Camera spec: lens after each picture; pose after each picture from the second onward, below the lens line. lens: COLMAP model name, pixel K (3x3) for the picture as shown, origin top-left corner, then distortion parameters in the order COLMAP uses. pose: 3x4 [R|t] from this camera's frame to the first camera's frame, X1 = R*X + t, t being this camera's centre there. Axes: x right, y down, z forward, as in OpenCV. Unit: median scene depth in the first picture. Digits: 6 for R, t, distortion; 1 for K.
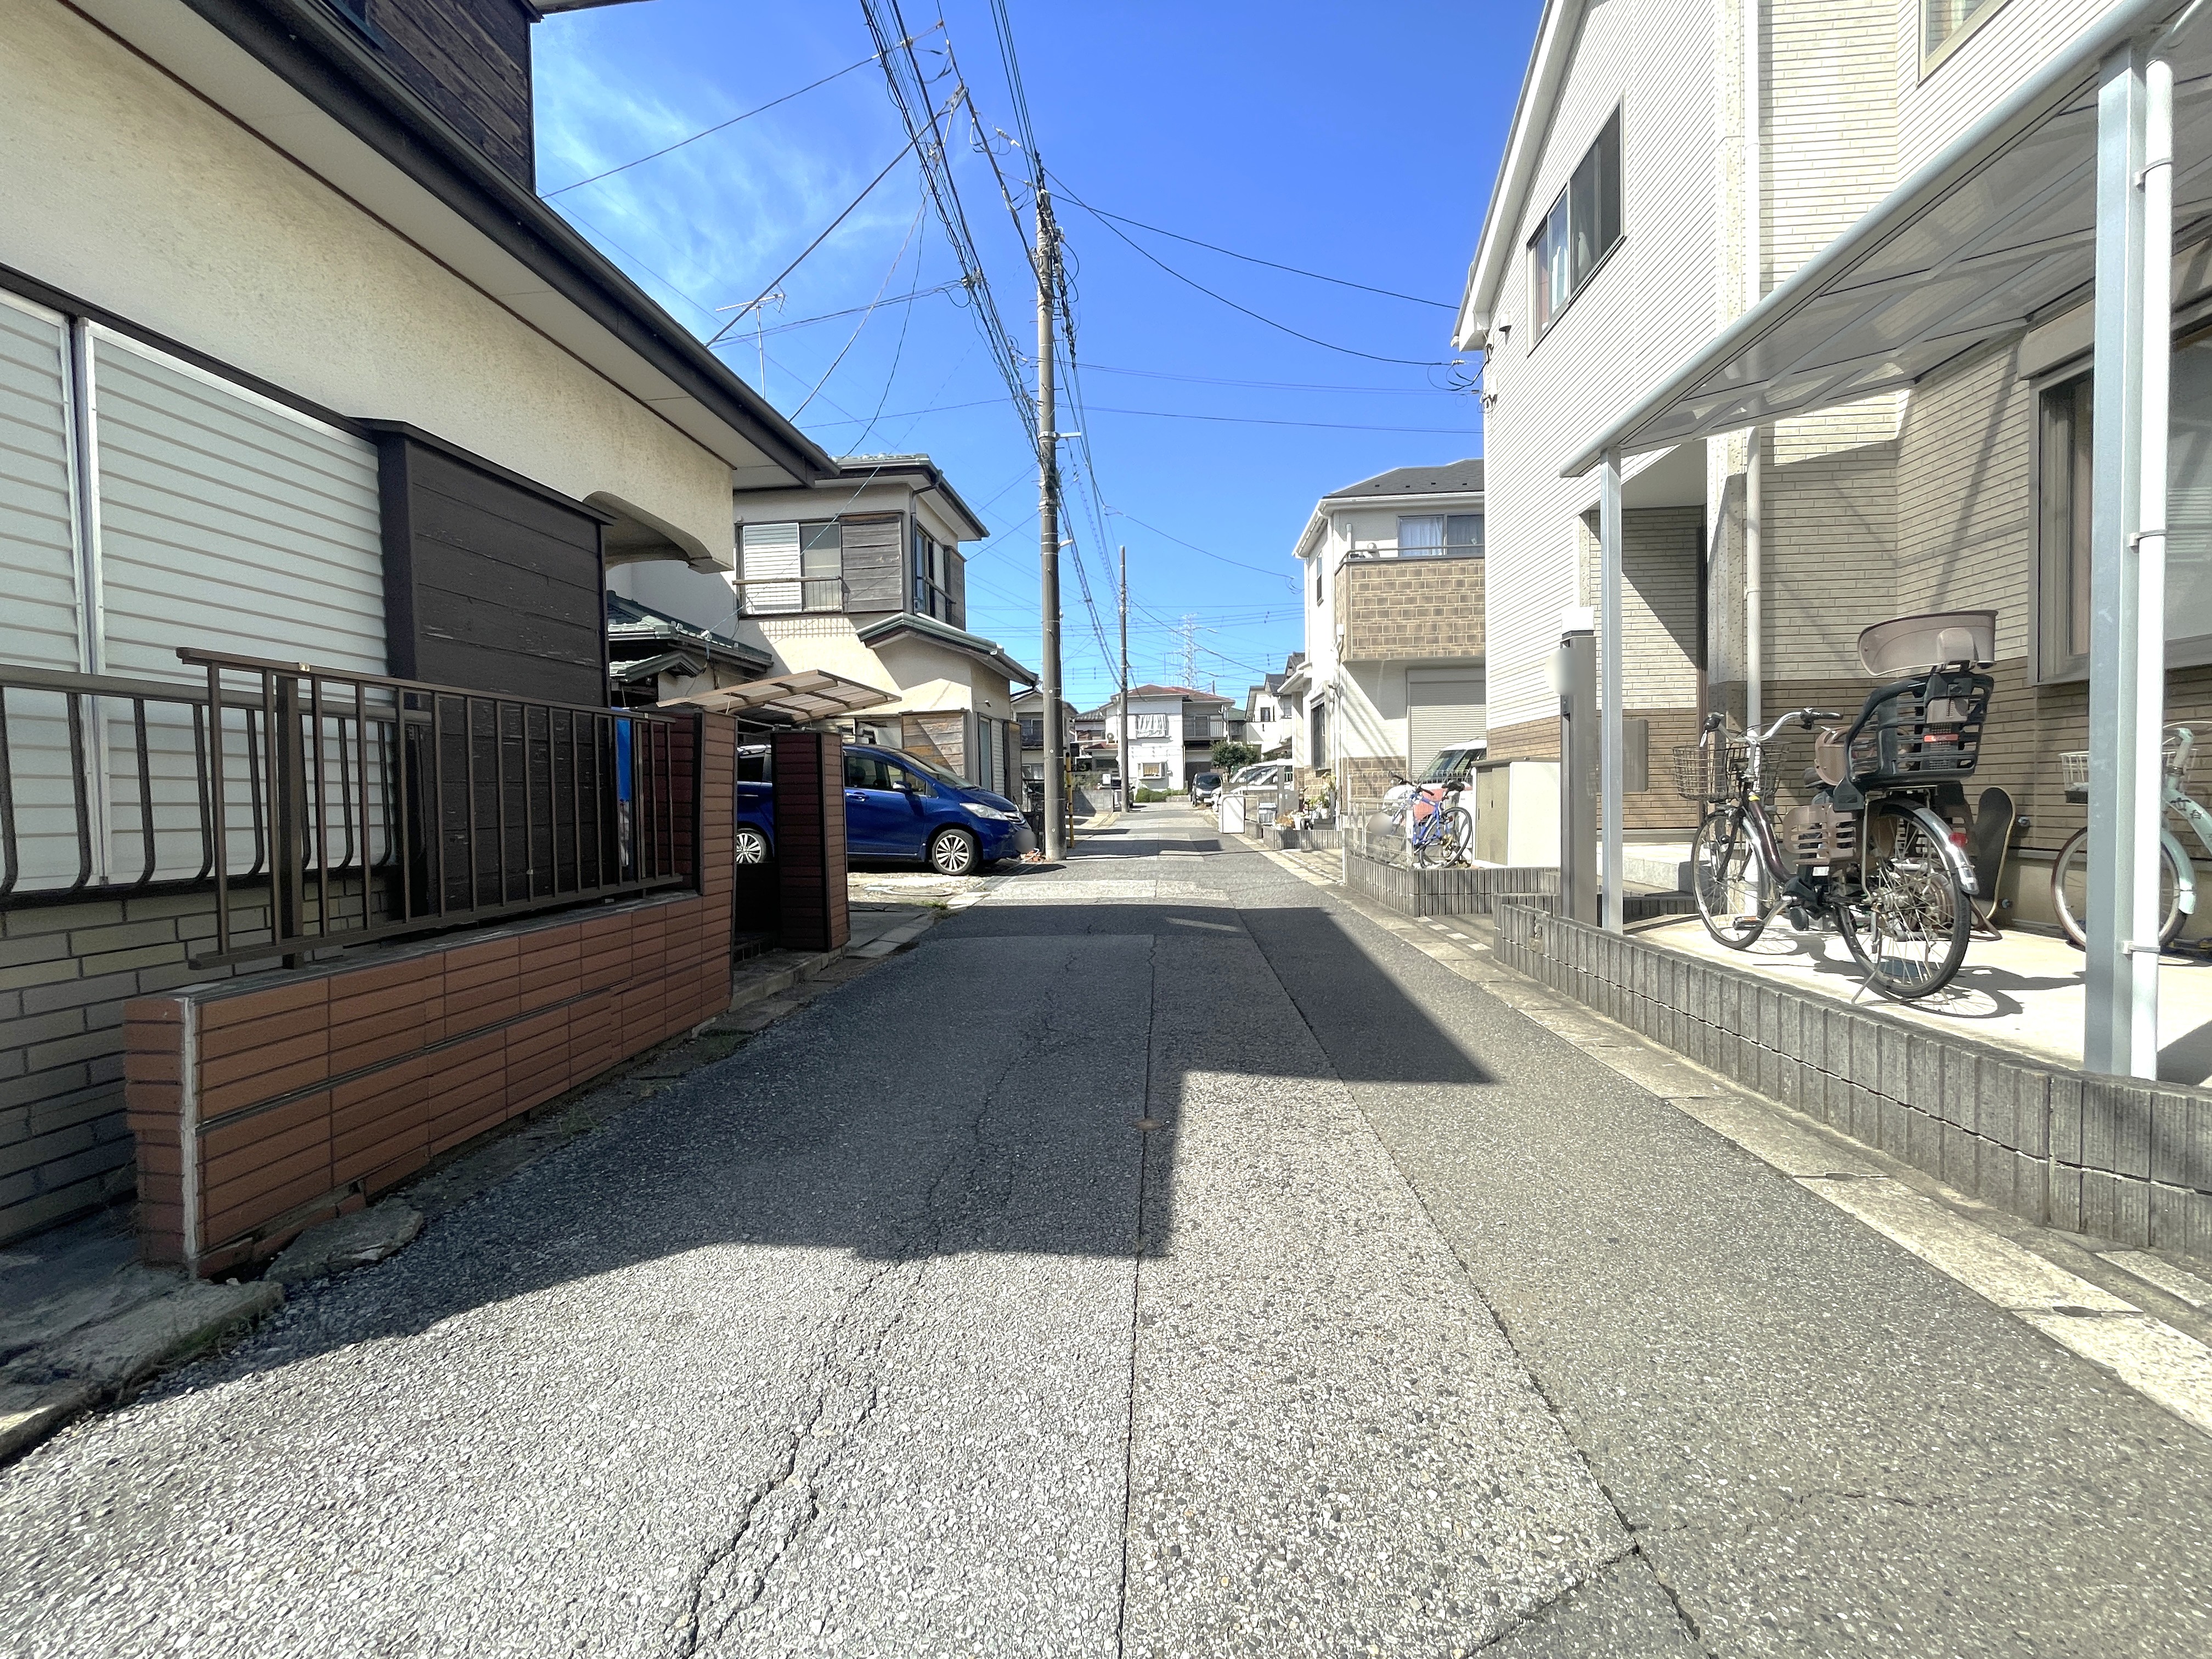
lens RADIAL K [[891.6, 0, 1107.6], [0, 891.6, 823.9], [0, 0, 1]] dist [-0.002430, -0.000102]
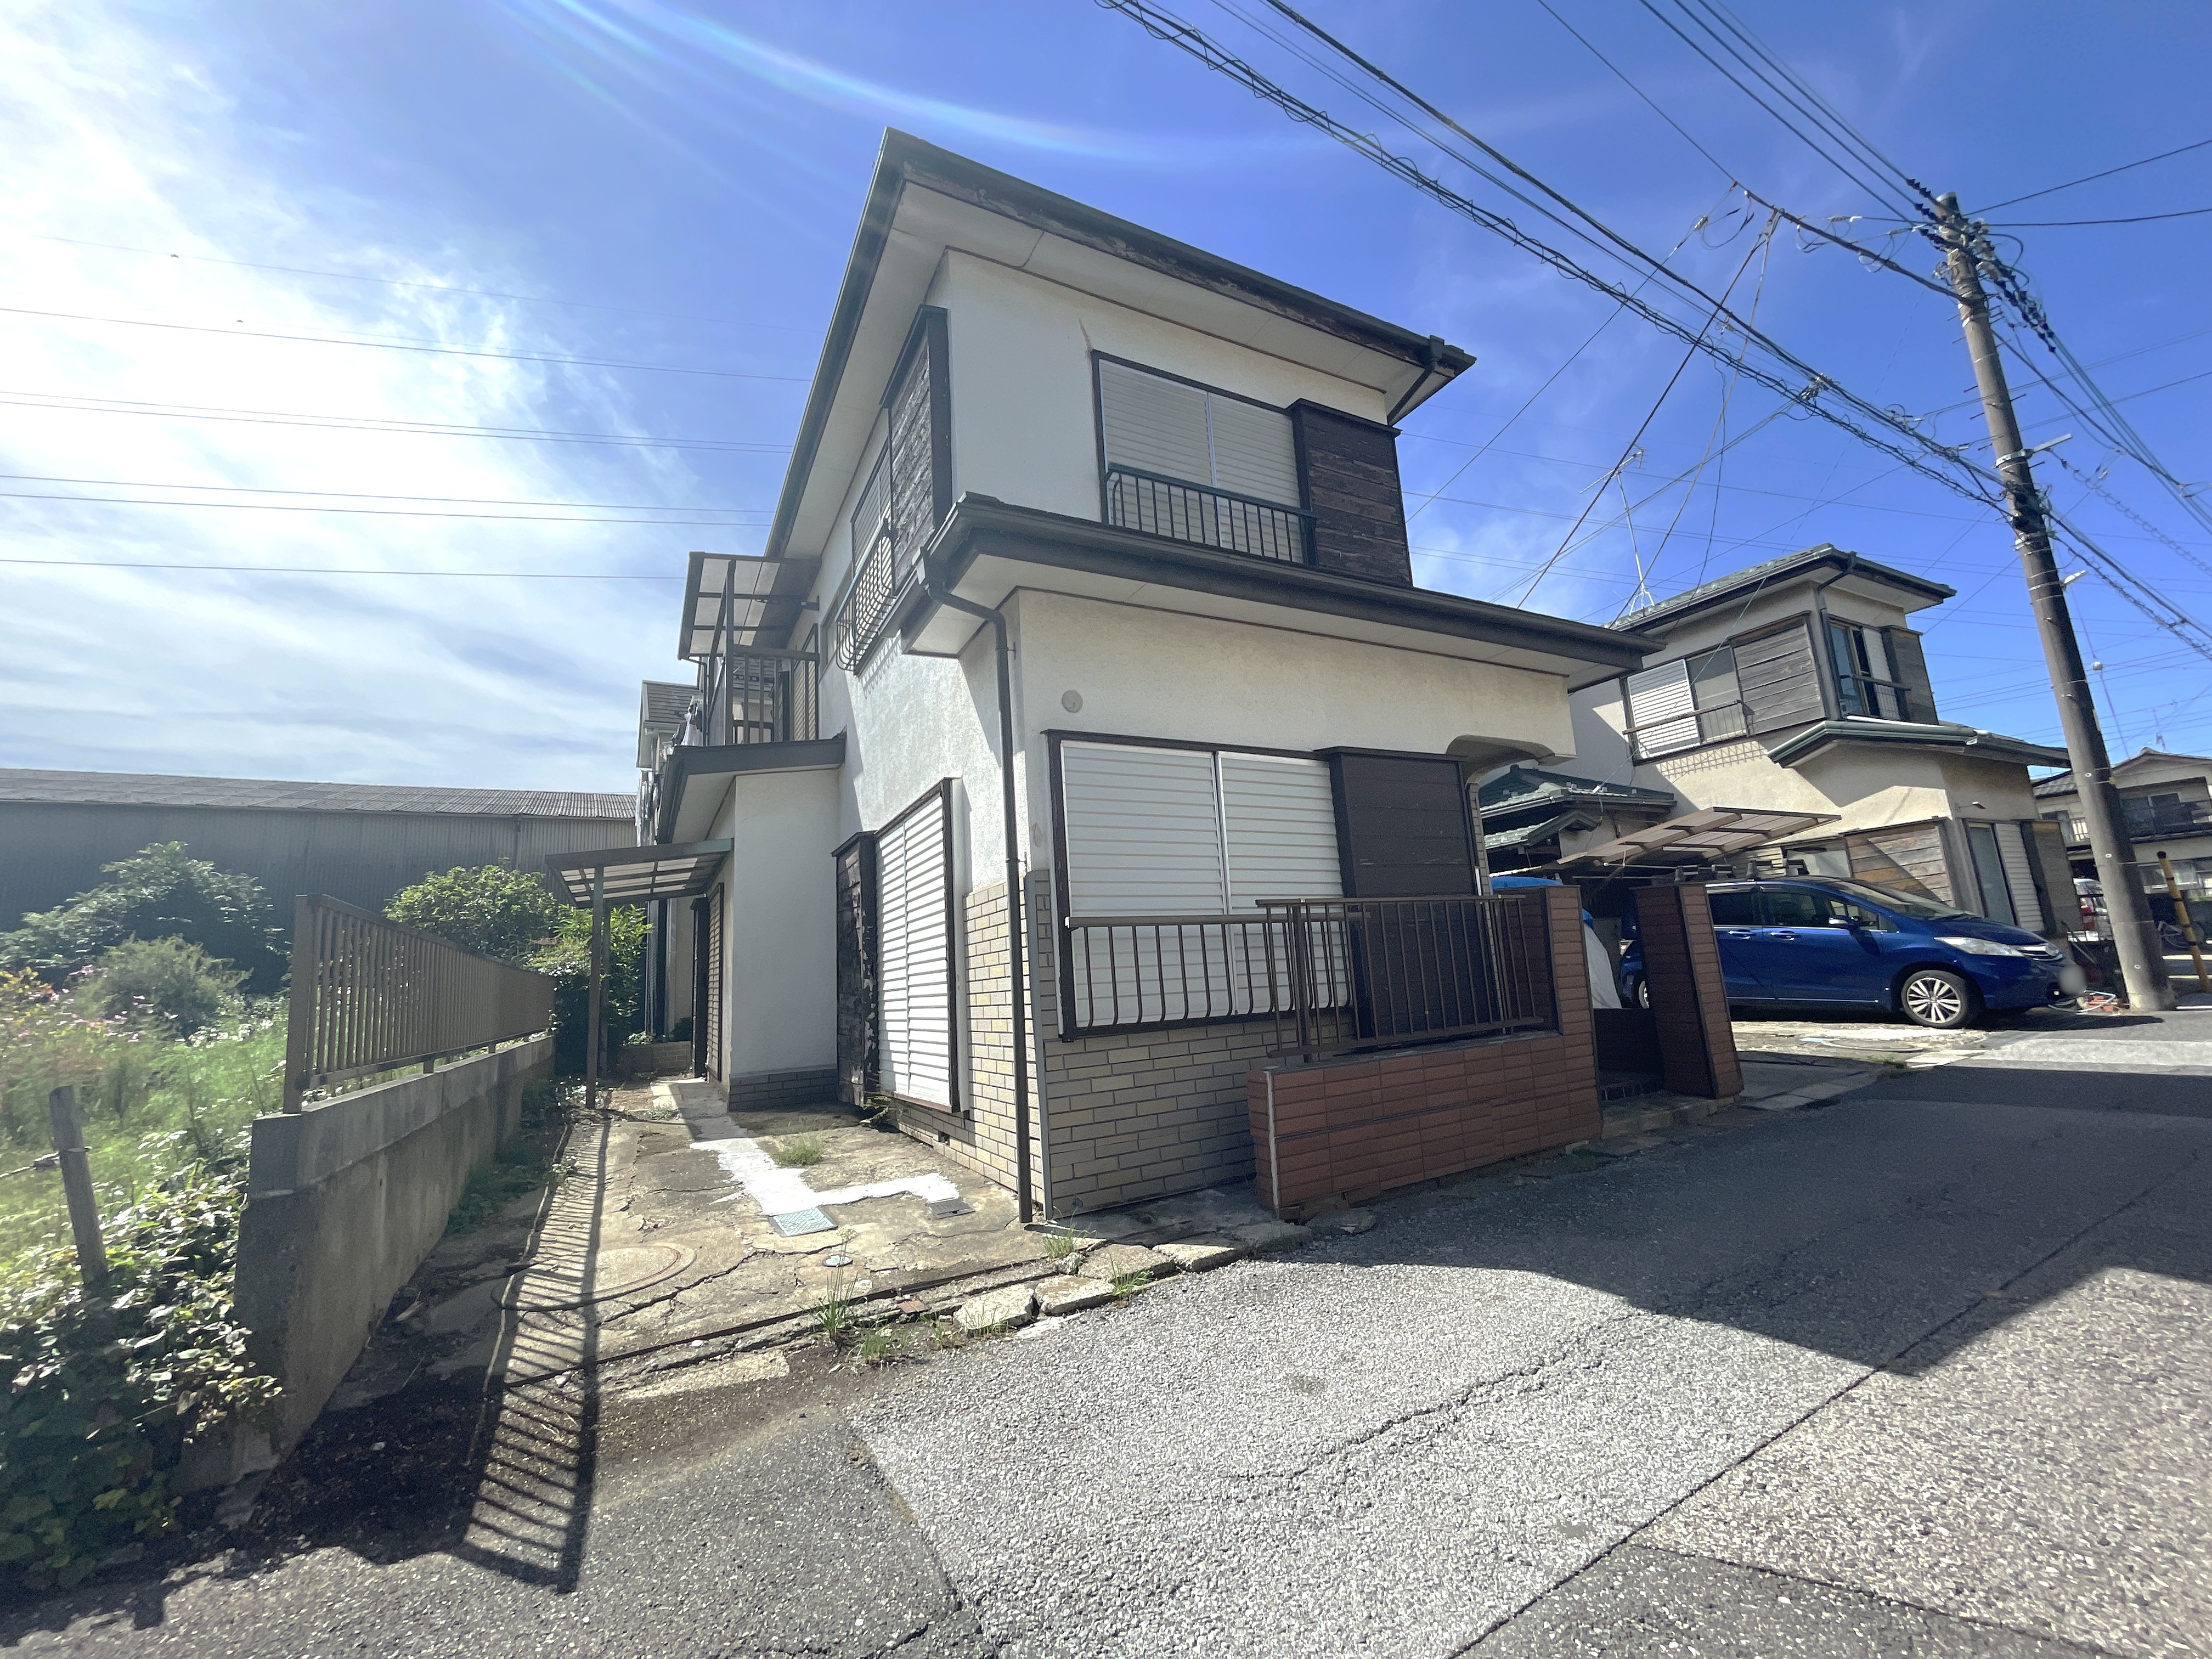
lens RADIAL K [[873.2, 0, 1106.0], [0, 873.2, 829.5], [0, 0, 1]] dist [-0.000681, -0.000020]
pose [[0.557798, -0.153729, -0.815615, 0.252016], [0.024031, 0.985276, -0.169272, -0.011667], [0.829629, 0.074820, 0.553280, -0.242488]]
